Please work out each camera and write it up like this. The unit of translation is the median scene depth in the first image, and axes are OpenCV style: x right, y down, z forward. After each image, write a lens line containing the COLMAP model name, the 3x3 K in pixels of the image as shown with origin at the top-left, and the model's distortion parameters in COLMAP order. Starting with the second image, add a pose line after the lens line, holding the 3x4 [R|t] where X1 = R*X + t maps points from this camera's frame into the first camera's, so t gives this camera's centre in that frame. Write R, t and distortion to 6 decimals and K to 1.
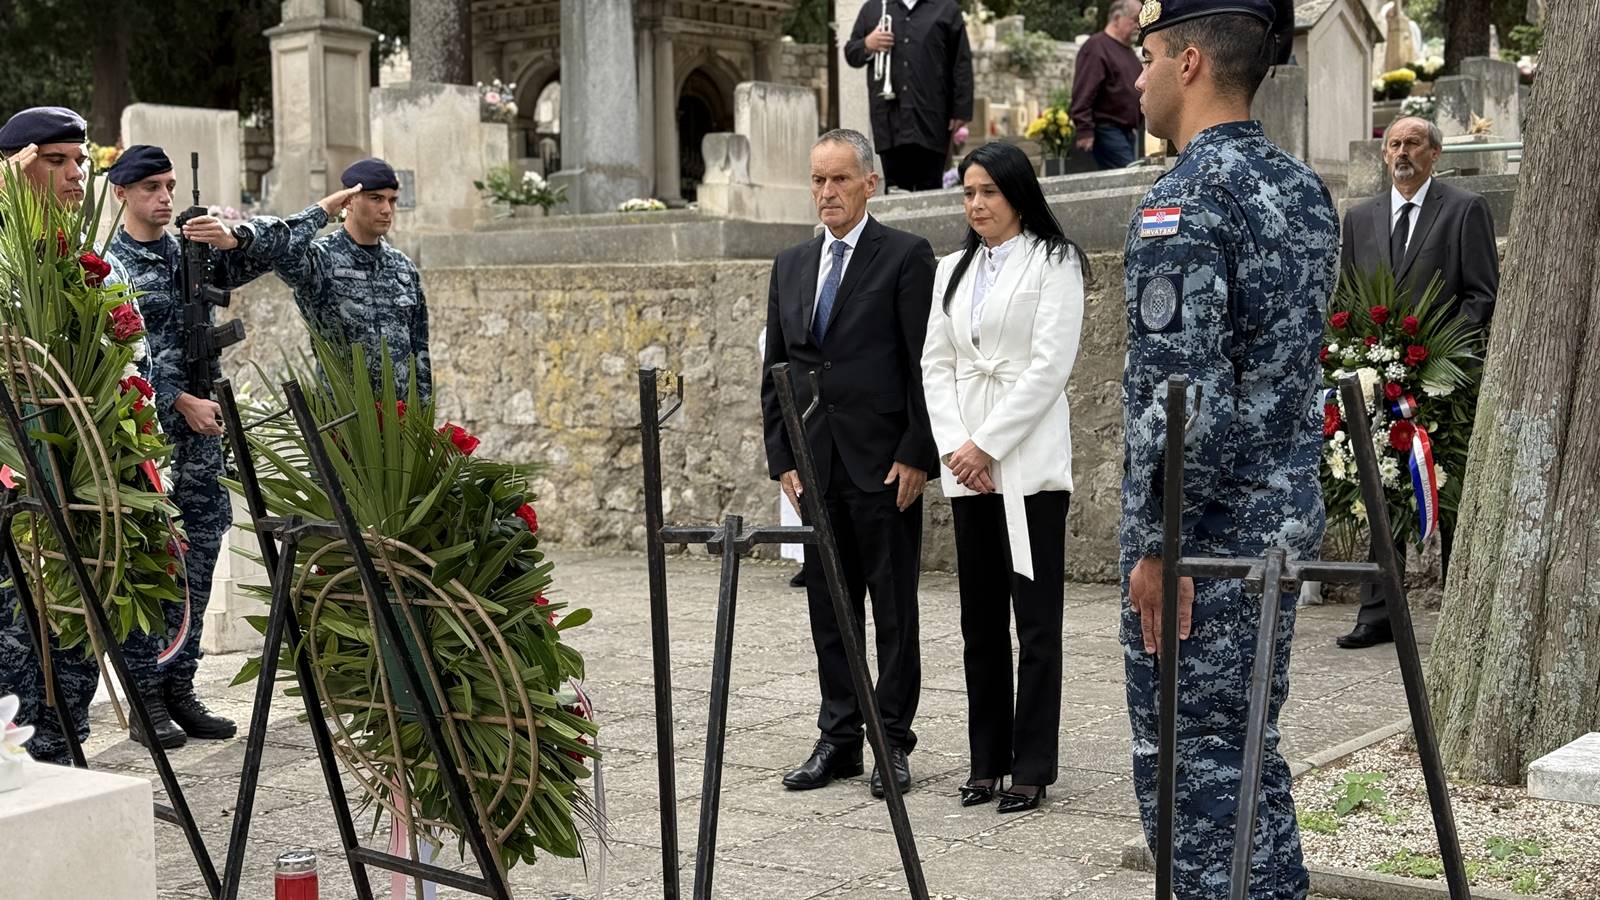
lens RADIAL K [[2253.9, 0, 773.9], [0, 2253.9, 449.5], [0, 0, 1]] dist [0.117205, 0.000000]
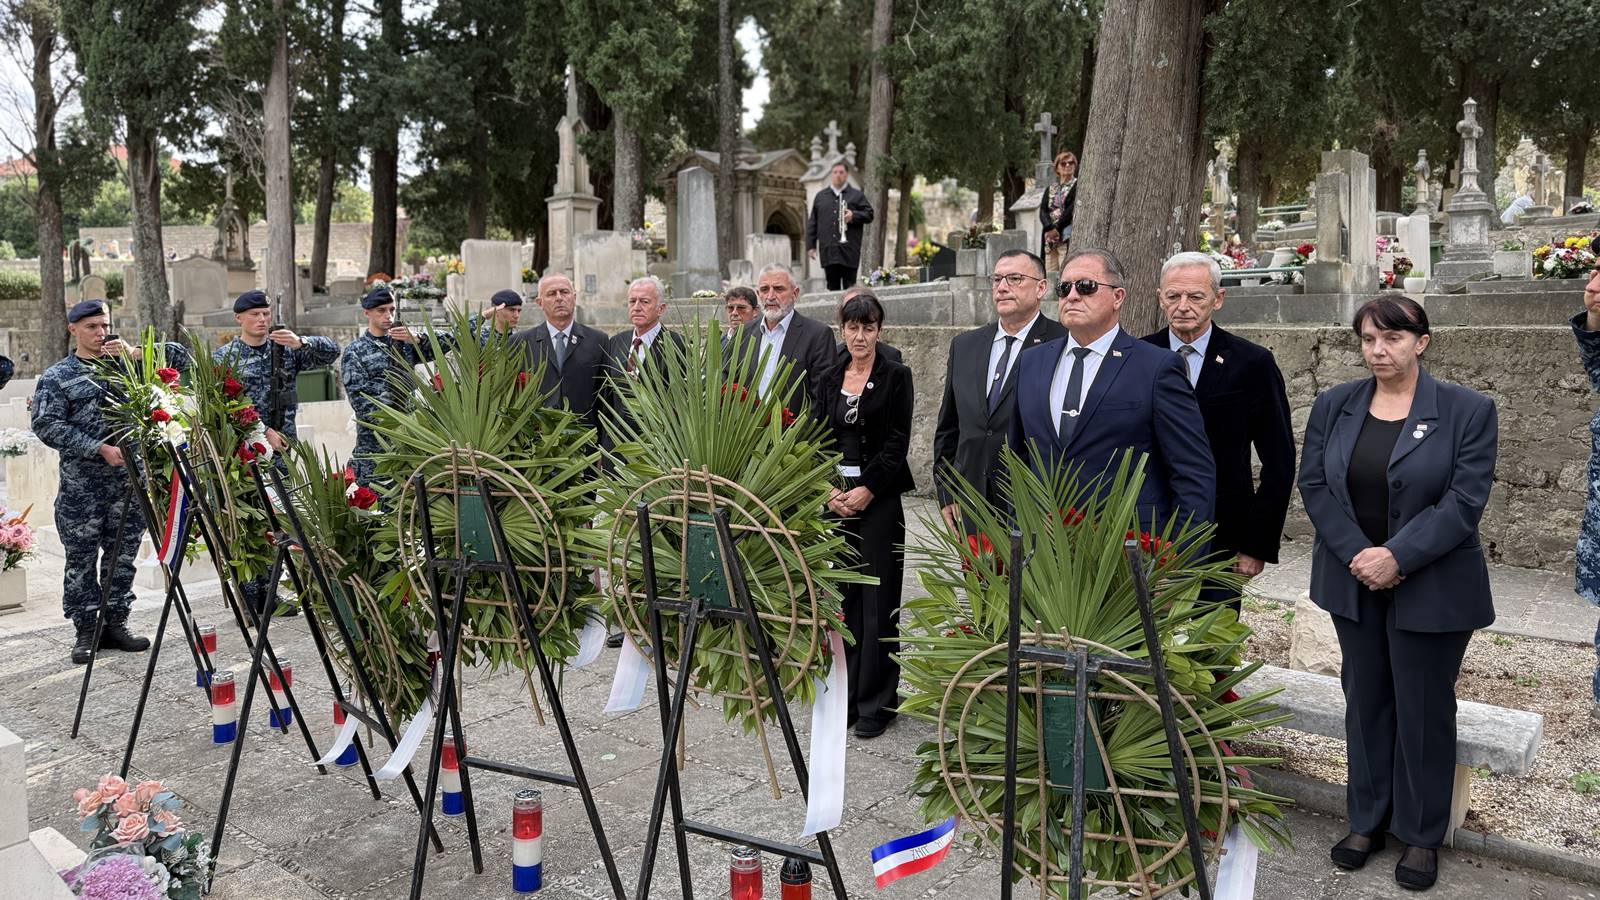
lens RADIAL K [[1128.9, 0, 789.6], [0, 1128.9, 363.9], [0, 0, 1]] dist [0.065068, -0.055722]
pose [[0.998432, 0.005909, -0.055666, 0.137273], [-0.007135, 0.999736, -0.021850, -0.049911], [0.055522, 0.022213, 0.998210, 0.037583]]
